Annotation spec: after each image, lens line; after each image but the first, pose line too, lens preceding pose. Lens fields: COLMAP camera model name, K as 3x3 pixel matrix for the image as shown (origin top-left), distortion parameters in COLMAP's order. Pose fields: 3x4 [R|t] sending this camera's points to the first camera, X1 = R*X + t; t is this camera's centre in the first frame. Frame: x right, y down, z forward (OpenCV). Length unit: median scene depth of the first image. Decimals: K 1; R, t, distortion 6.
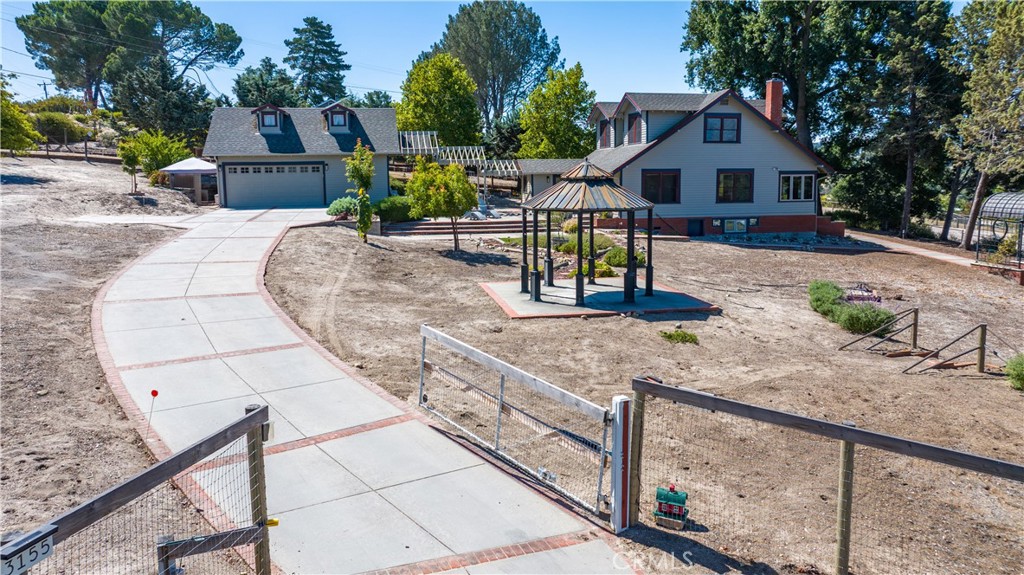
lens RADIAL K [[722.2, 0, 516.4], [0, 722.2, 251.5], [0, 0, 1]] dist [0.003945, 0.002815]
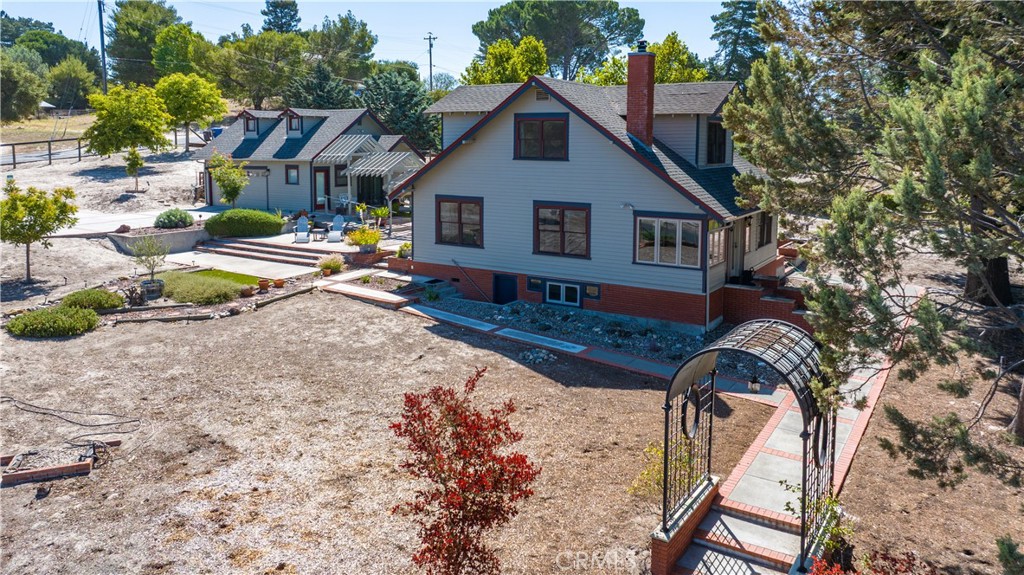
lens RADIAL K [[733.9, 0, 512.7], [0, 733.9, 238.5], [0, 0, 1]] dist [0.000426, 0.005295]
pose [[0.720359, 0.100642, -0.686261, 0.592200], [-0.090328, 0.994603, 0.051045, -0.093632], [0.687695, 0.025218, 0.725562, 0.434431]]
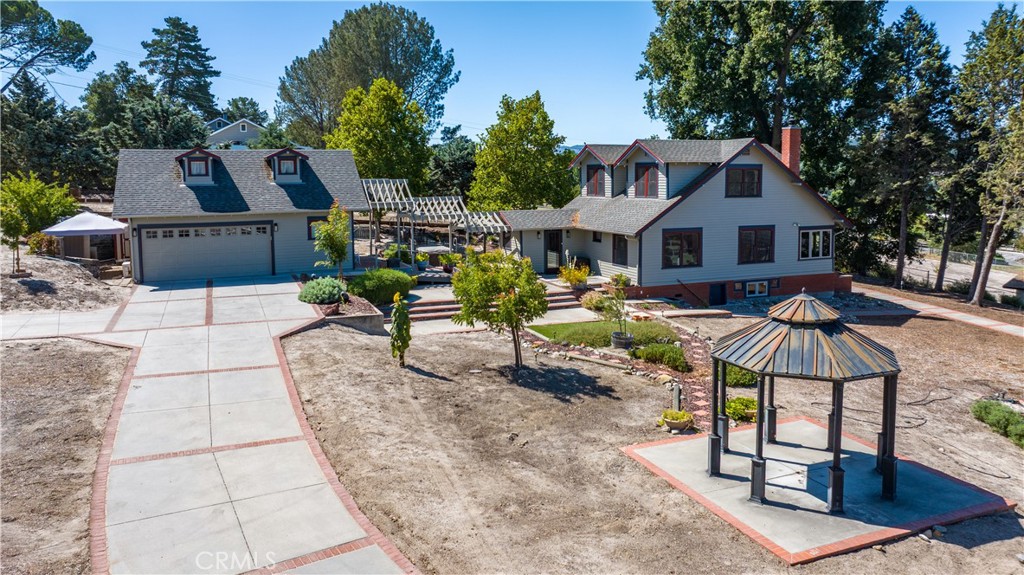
lens RADIAL K [[733.9, 0, 512.7], [0, 733.9, 238.5], [0, 0, 1]] dist [0.000426, 0.005295]
pose [[0.983472, -0.014702, 0.180463, -0.131726], [0.019420, 0.999514, -0.024405, -0.069096], [-0.180017, 0.027506, 0.983279, 0.137169]]
